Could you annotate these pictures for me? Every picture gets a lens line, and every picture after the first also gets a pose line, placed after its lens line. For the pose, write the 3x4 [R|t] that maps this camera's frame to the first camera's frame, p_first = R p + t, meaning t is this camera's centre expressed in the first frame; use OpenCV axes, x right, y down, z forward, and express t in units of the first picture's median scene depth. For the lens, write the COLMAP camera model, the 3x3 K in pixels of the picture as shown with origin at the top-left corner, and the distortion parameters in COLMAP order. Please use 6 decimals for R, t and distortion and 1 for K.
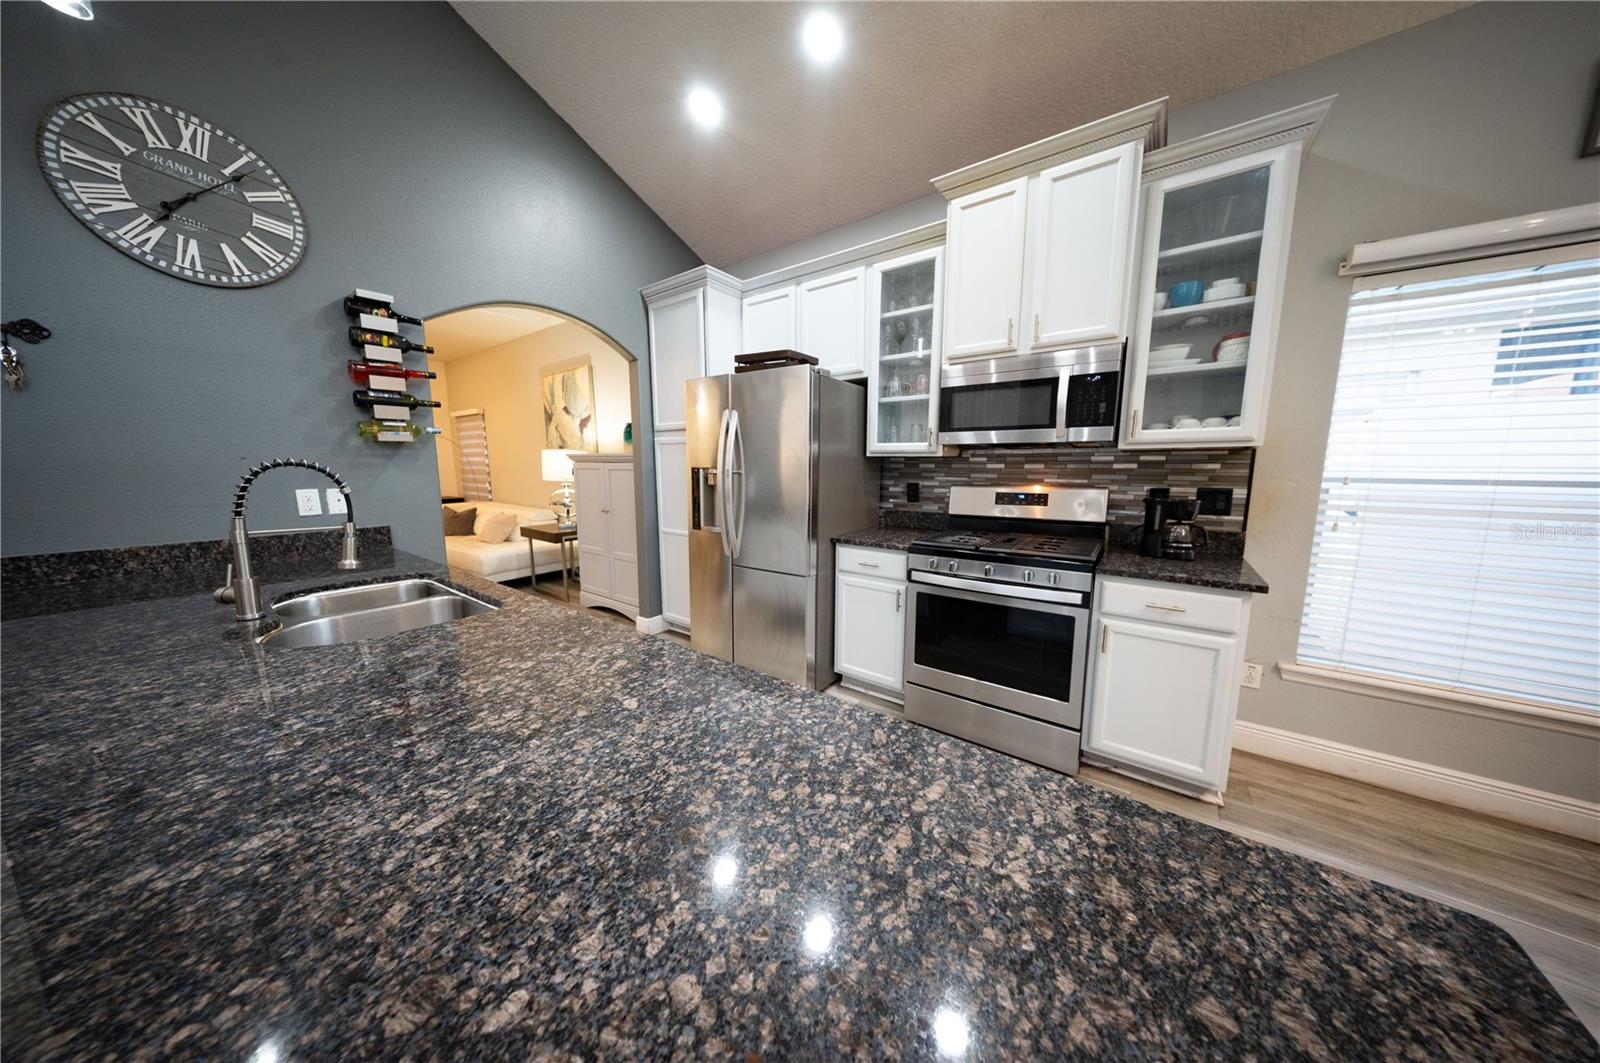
lens RADIAL K [[469.6, 0, 804.2], [0, 469.6, 530.1], [0, 0, 1]] dist [-0.001144, -0.000168]
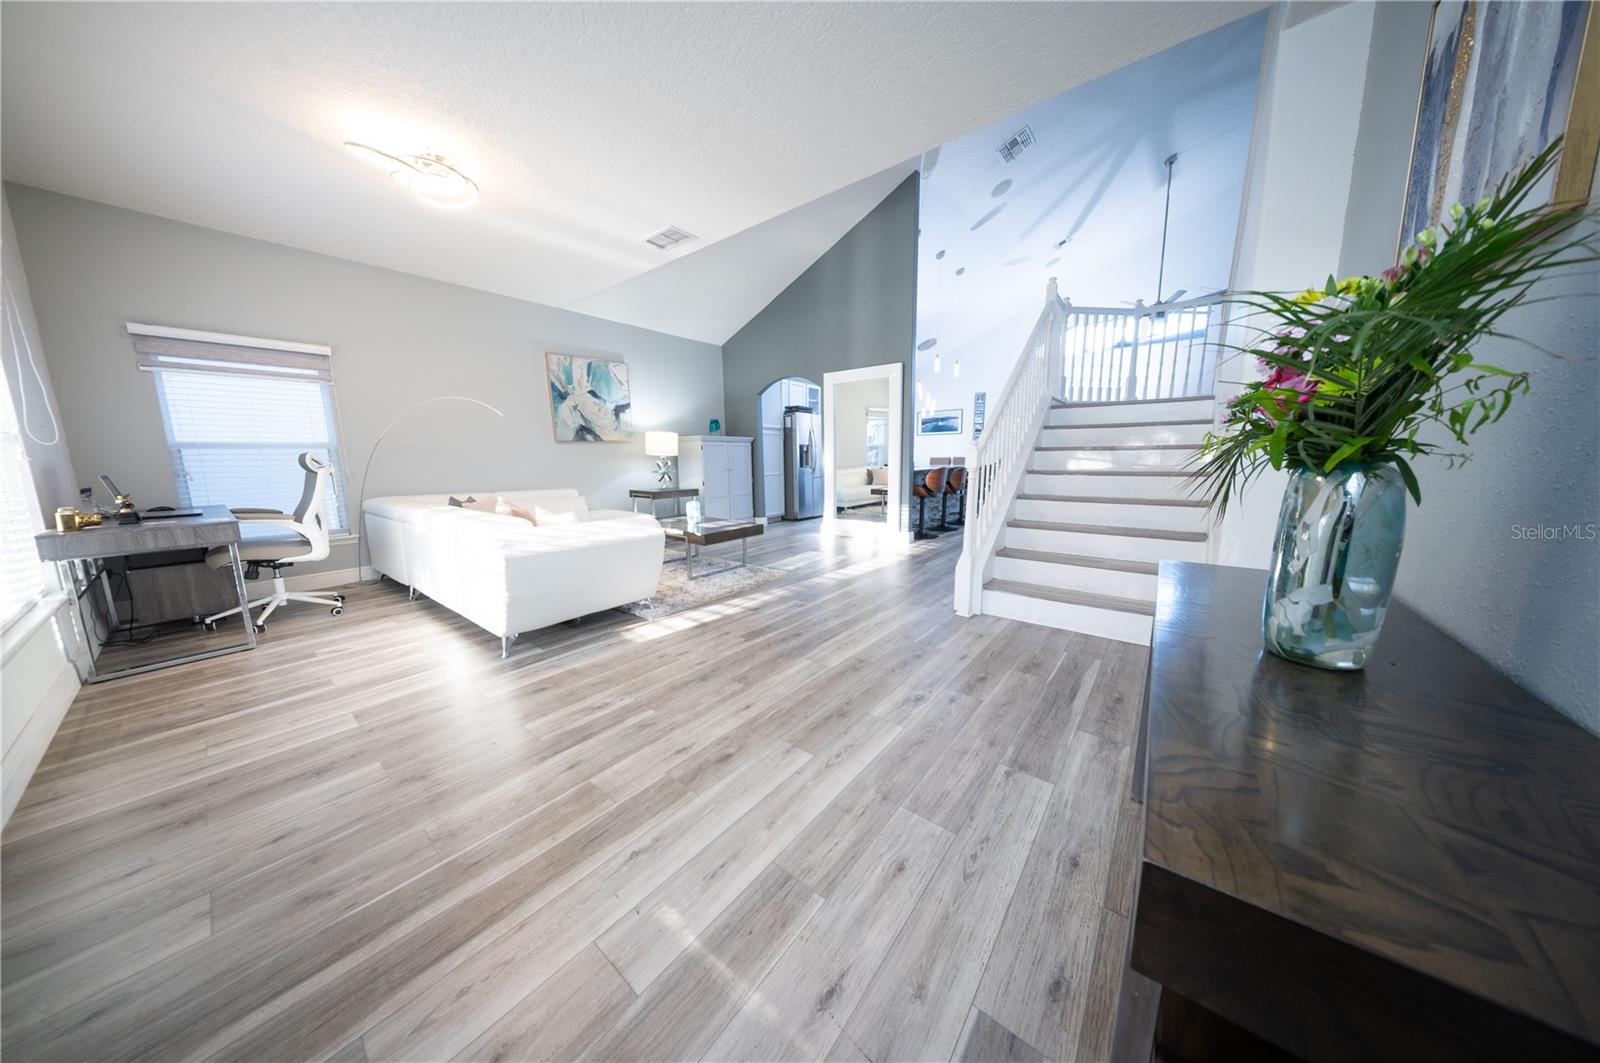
lens RADIAL K [[468.9, 0, 802.1], [0, 468.9, 531.4], [0, 0, 1]] dist [-0.001094, -0.000102]
pose [[0.030417, -0.160751, 0.986526, -3.850485], [0.154731, 0.975842, 0.154239, -0.079460], [-0.987488, 0.147955, 0.054556, 1.184928]]
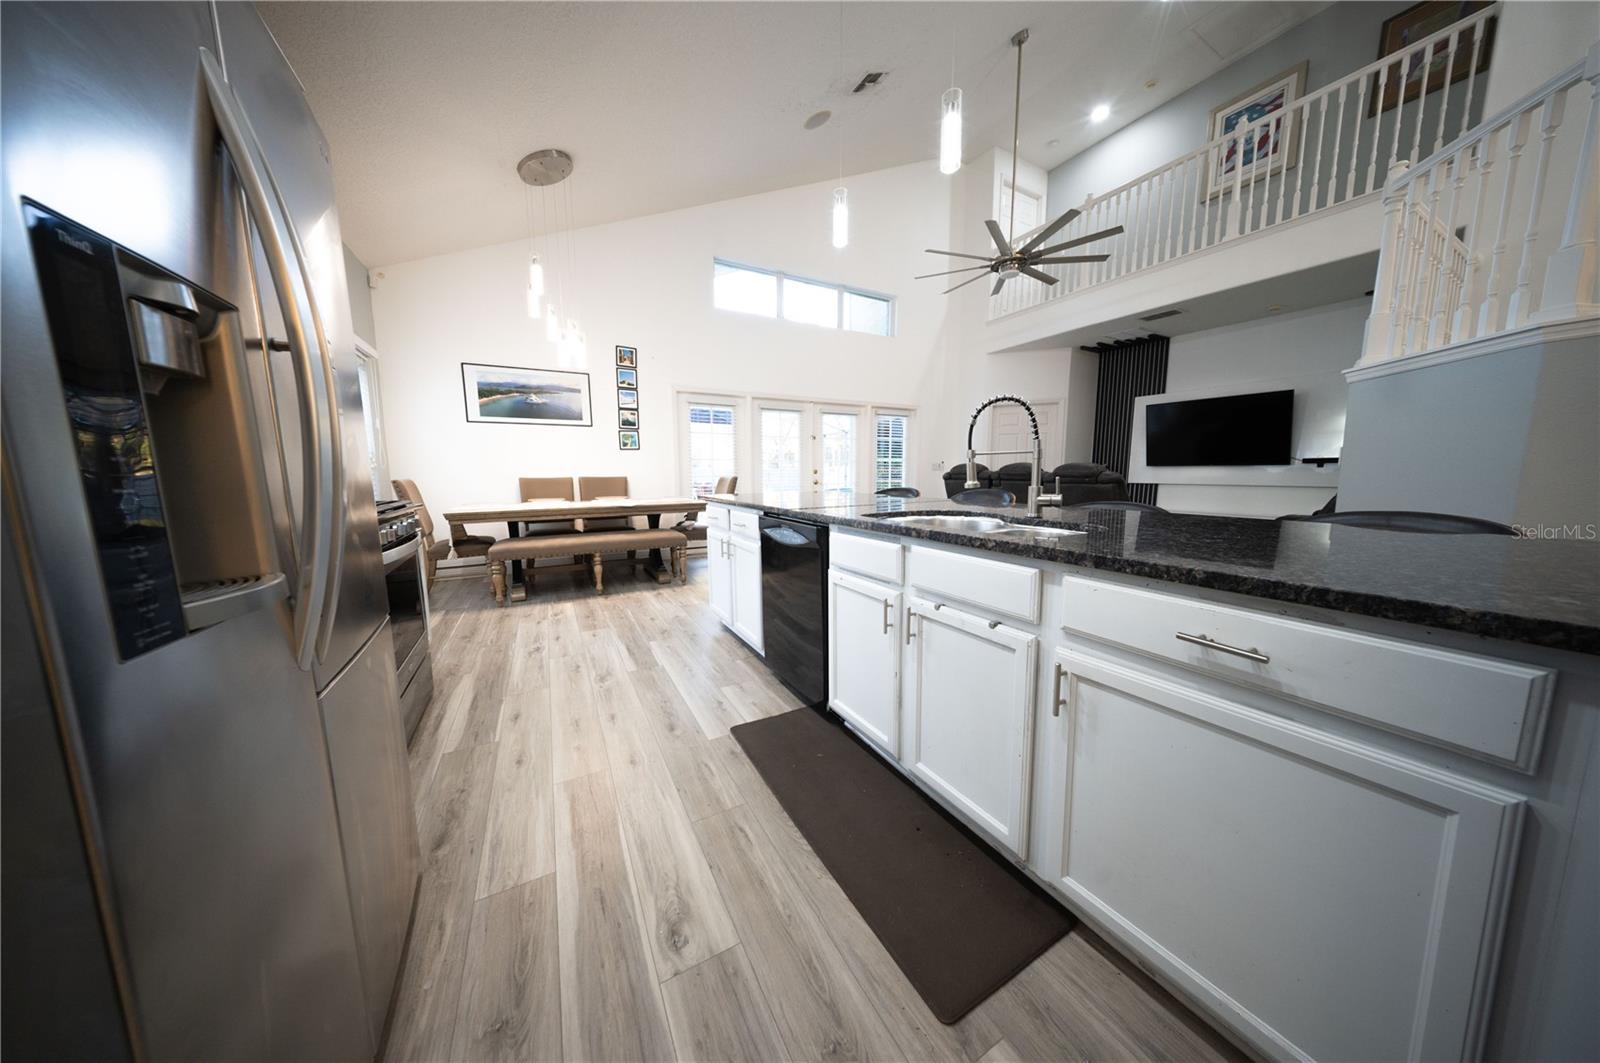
lens RADIAL K [[472.7, 0, 800.0], [0, 472.7, 531.5], [0, 0, 1]] dist [0.010454, -0.000028]
pose [[-0.909810, -0.048776, 0.412150, -0.631098], [0.063880, 0.964779, 0.255189, -0.095411], [-0.410080, 0.258501, -0.874649, 1.390458]]
